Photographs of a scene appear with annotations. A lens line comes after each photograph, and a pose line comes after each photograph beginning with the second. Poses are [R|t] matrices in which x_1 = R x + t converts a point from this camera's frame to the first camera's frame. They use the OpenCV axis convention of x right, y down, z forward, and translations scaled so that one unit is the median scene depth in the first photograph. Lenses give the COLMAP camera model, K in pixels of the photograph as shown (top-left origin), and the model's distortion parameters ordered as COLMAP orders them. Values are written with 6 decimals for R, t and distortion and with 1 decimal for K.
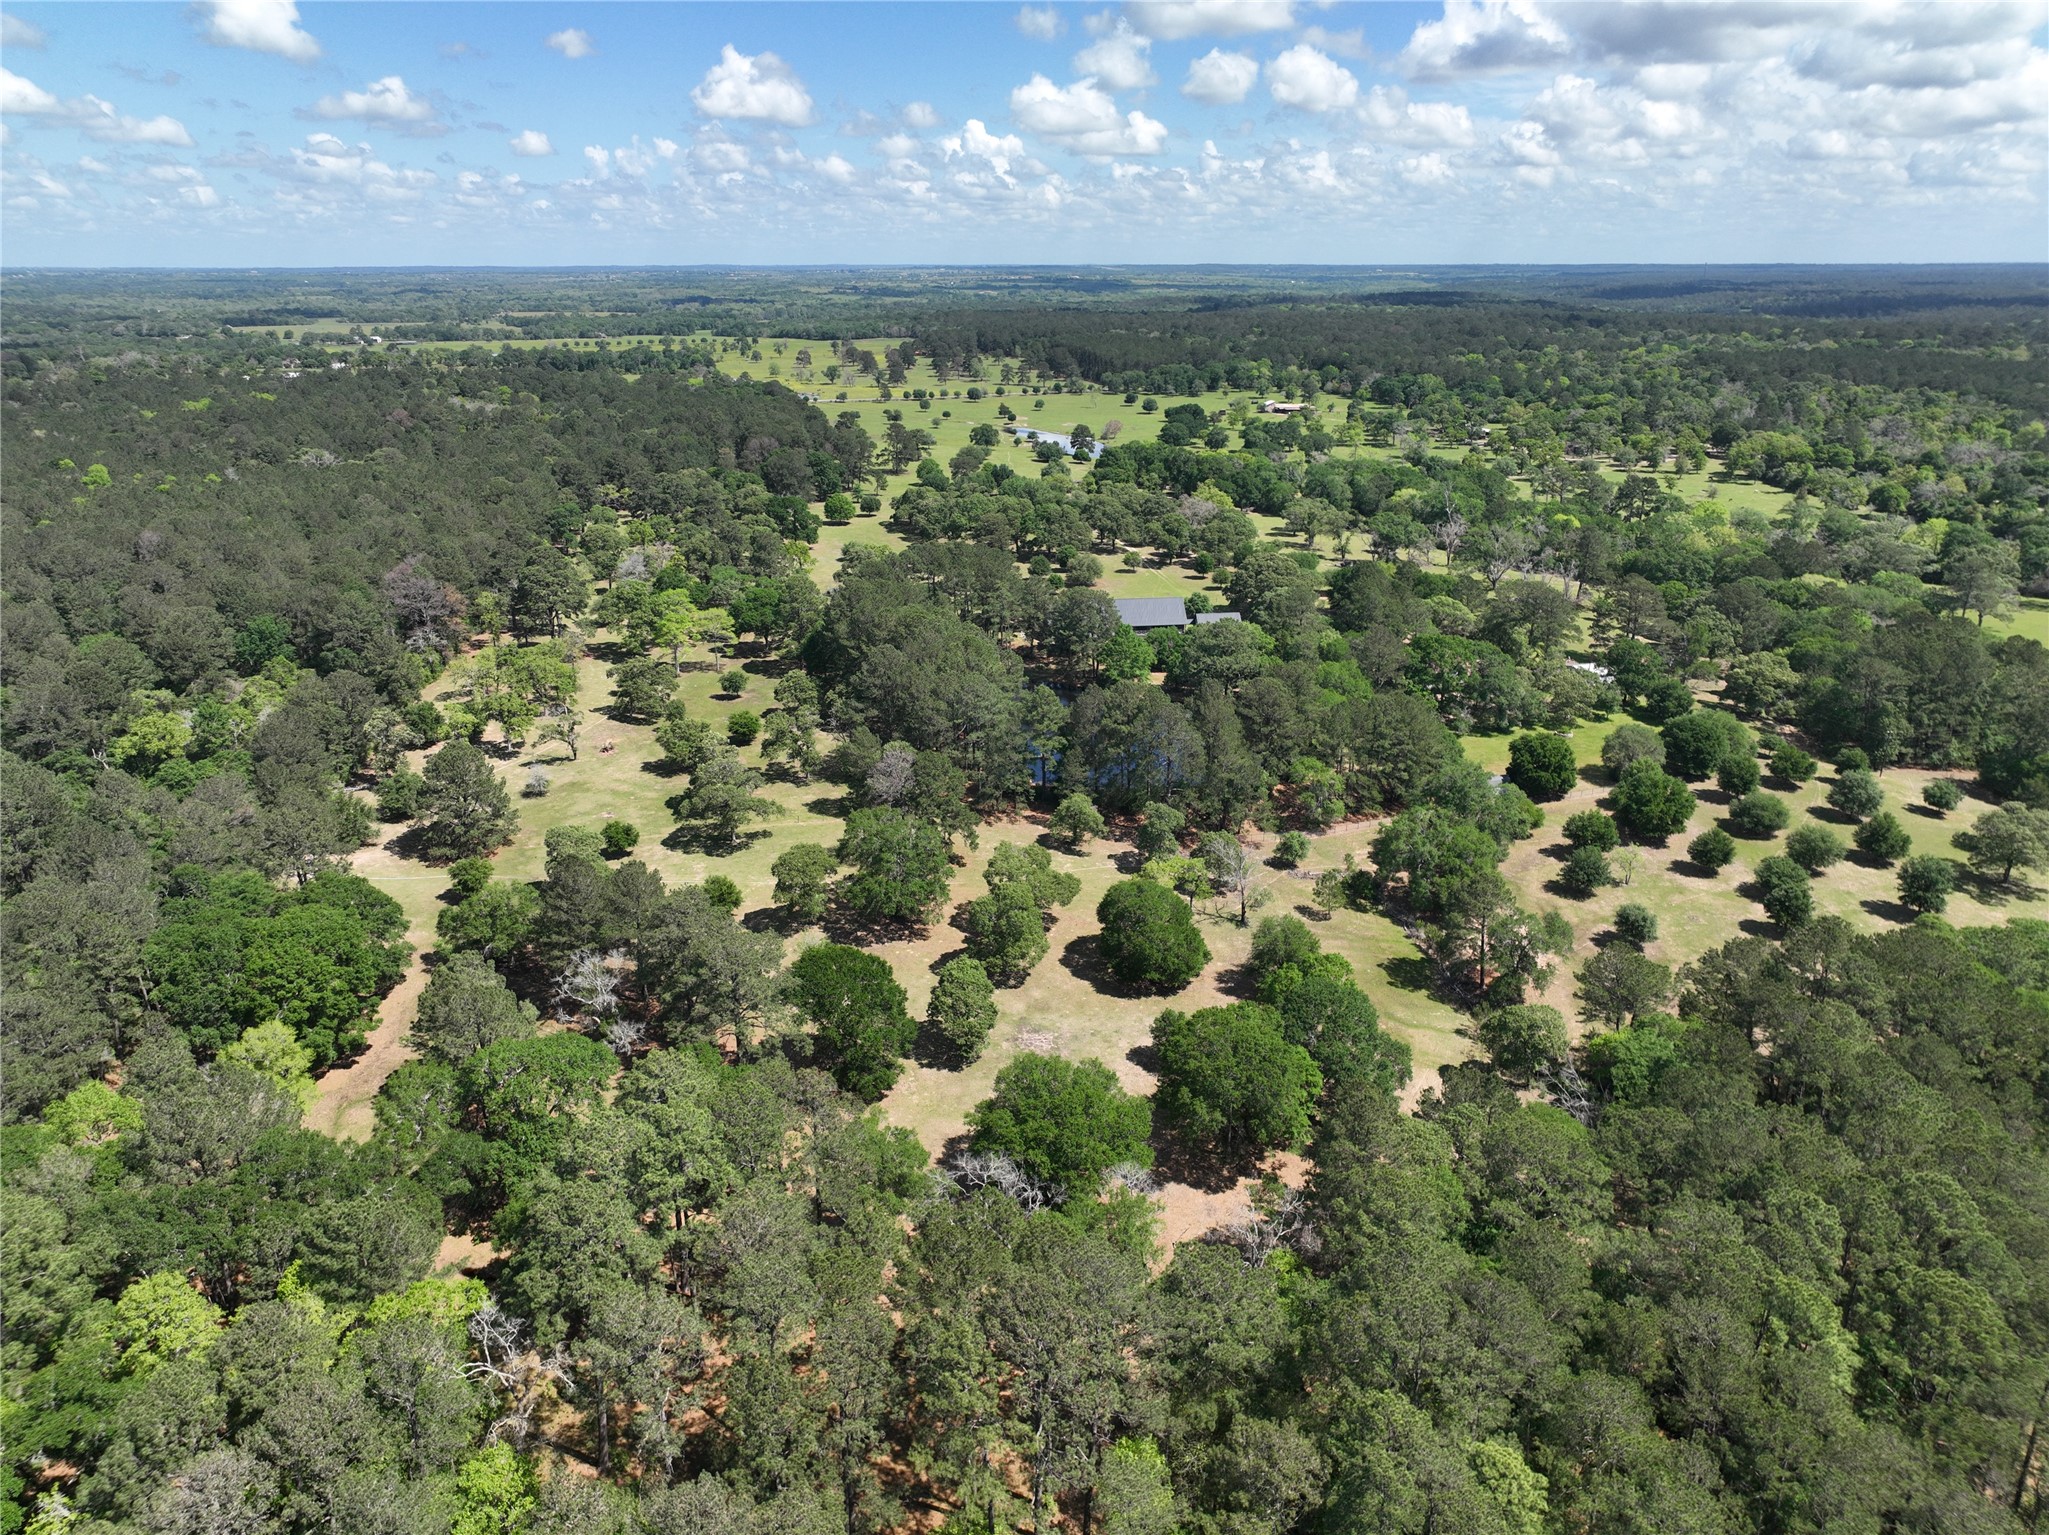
lens RADIAL K [[1411.6, 0, 1024.2], [0, 1411.6, 767.0], [0, 0, 1]] dist [0.016249, 0.006983]
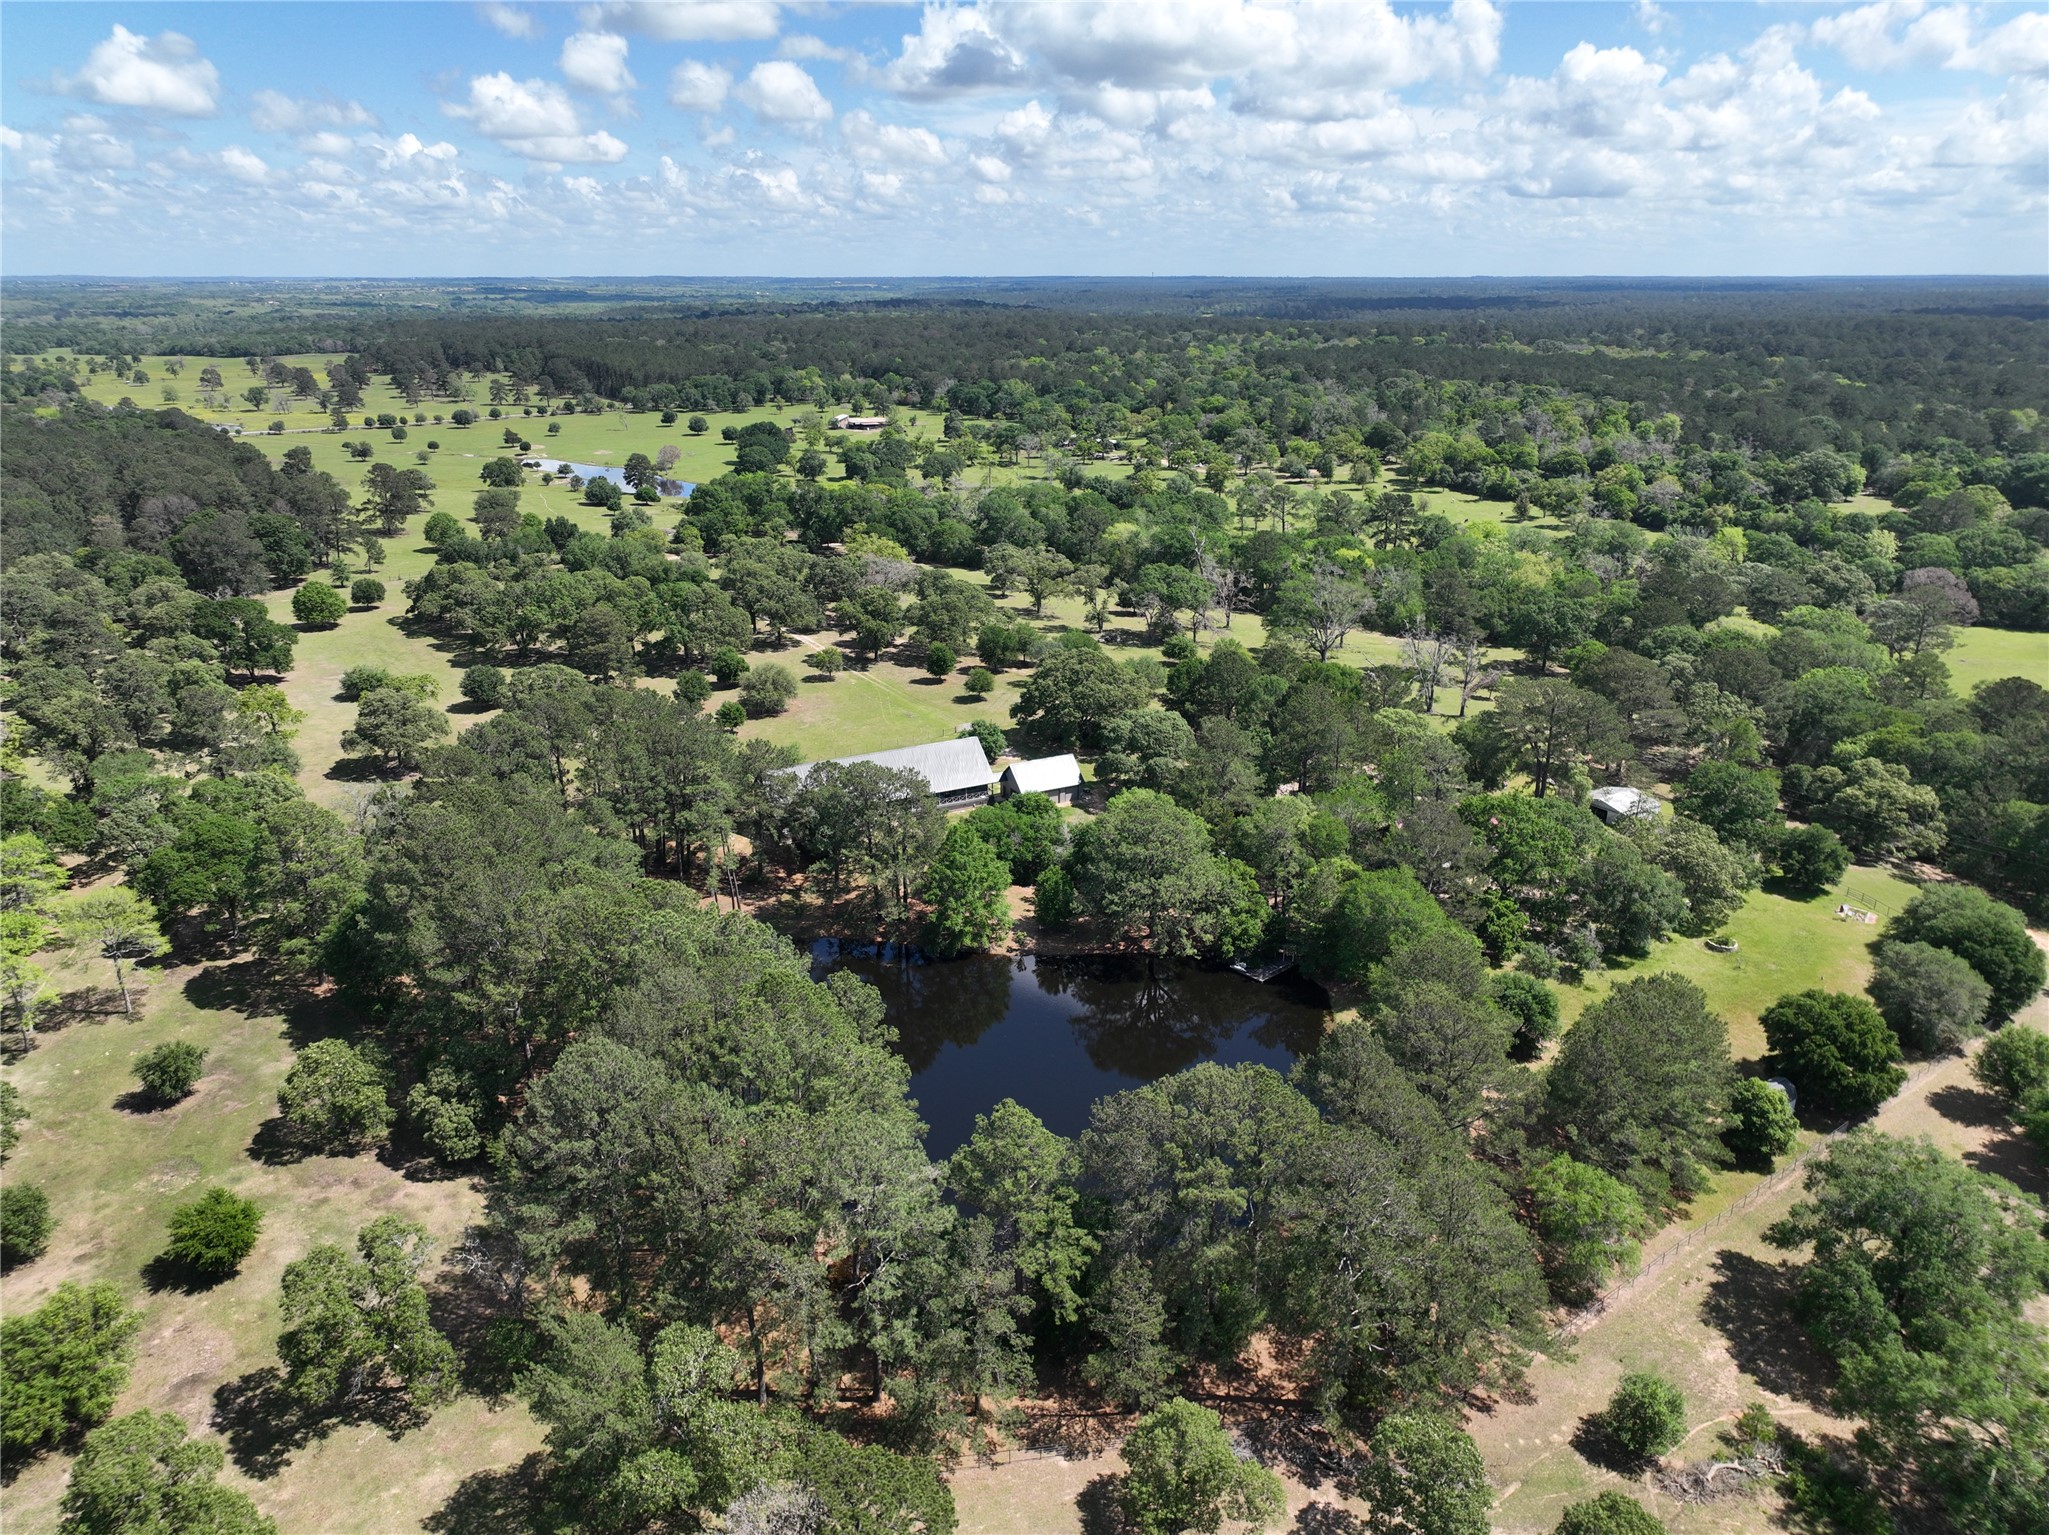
lens RADIAL K [[1411.6, 0, 1024.2], [0, 1411.6, 767.0], [0, 0, 1]] dist [0.016249, 0.006983]
pose [[0.935883, -0.117037, 0.332302, -0.030248], [0.119721, 0.992729, 0.012463, -0.044477], [-0.331345, 0.028120, 0.943091, 0.160936]]
